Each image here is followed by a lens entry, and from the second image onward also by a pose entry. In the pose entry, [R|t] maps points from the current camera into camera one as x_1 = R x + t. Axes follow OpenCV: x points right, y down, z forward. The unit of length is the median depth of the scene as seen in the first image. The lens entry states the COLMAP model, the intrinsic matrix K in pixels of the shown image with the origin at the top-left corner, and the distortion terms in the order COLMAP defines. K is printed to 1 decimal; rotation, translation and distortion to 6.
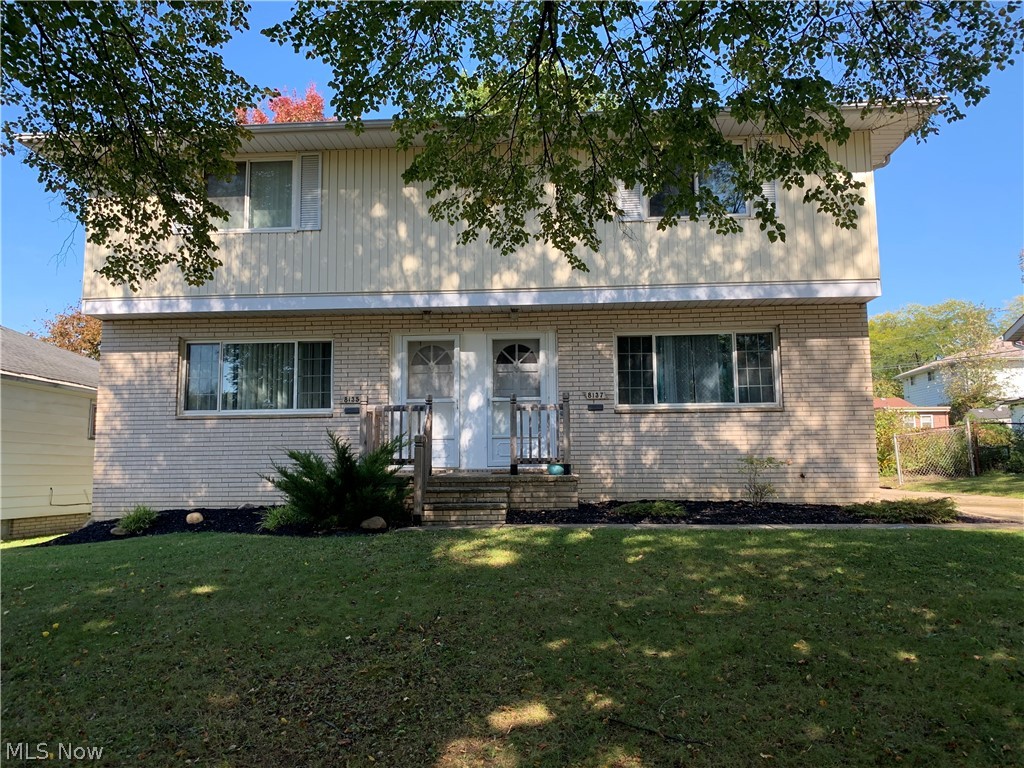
lens RADIAL K [[788.7, 0, 512.0], [0, 788.7, 384.0], [0, 0, 1]] dist [0.140350, -0.387360]
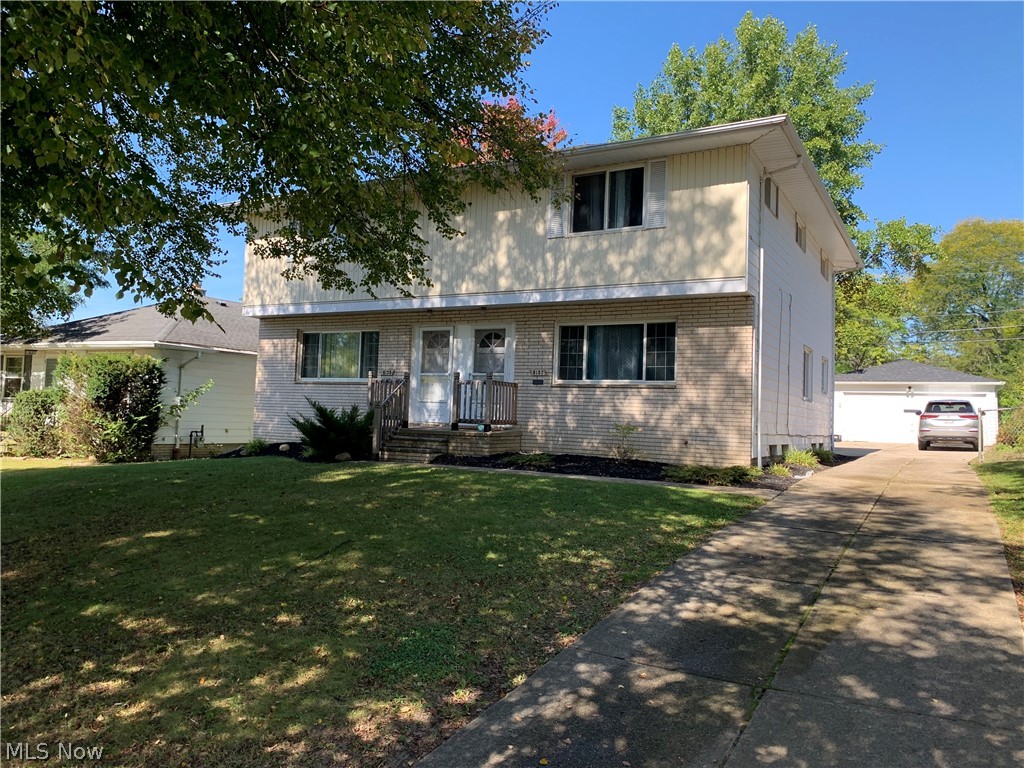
lens RADIAL K [[788.7, 0, 512.0], [0, 788.7, 384.0], [0, 0, 1]] dist [0.140350, -0.387360]
pose [[0.894397, 0.022076, -0.446729, 0.651882], [0.006163, 0.998078, 0.061661, -0.047627], [0.447232, -0.057902, 0.892542, -0.180382]]
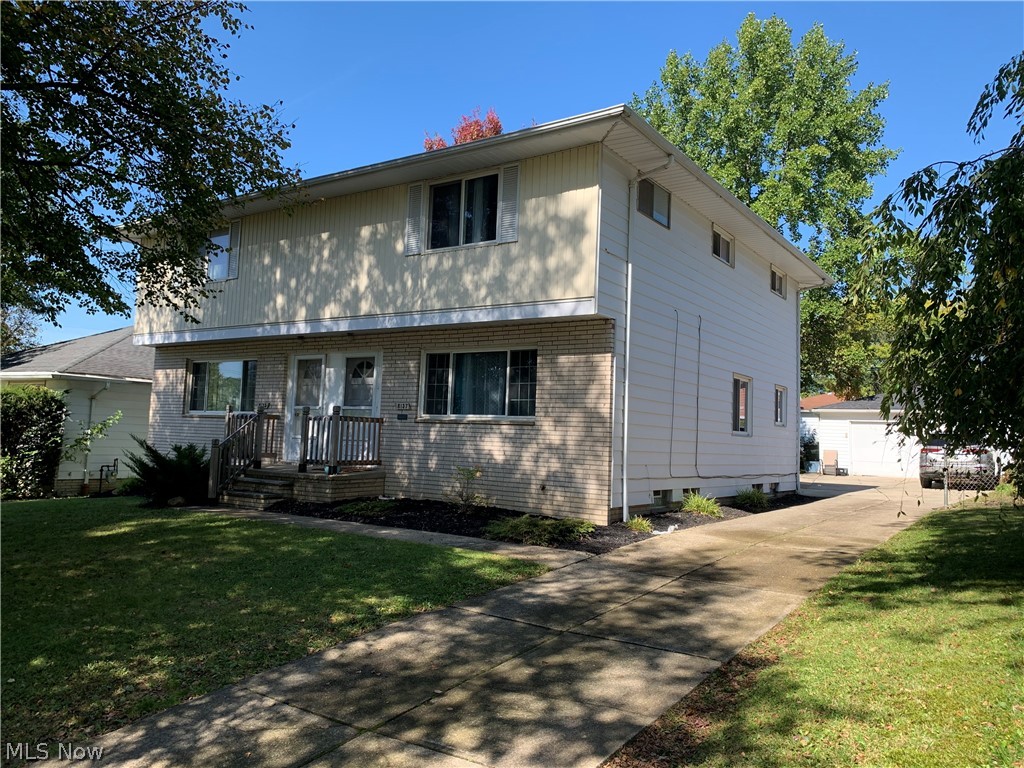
lens RADIAL K [[788.7, 0, 512.0], [0, 788.7, 384.0], [0, 0, 1]] dist [0.140350, -0.387360]
pose [[0.852862, 0.005385, -0.522109, 0.851328], [0.014550, 0.999313, 0.034073, -0.055692], [0.521934, -0.036656, 0.852198, 0.098669]]
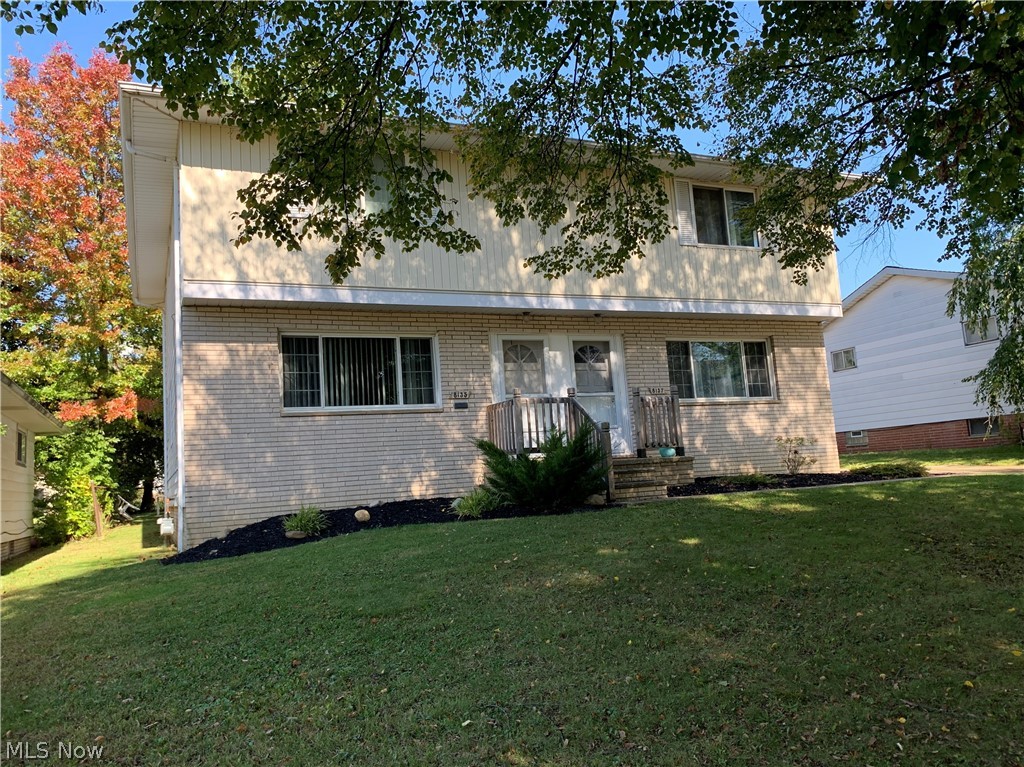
lens RADIAL K [[788.7, 0, 512.0], [0, 788.7, 383.5], [0, 0, 1]] dist [0.140350, -0.387360]
pose [[0.885711, 0.005746, 0.464201, -0.633027], [0.006653, 0.999664, -0.025068, 0.031849], [-0.464189, 0.025291, 0.885375, 0.062475]]
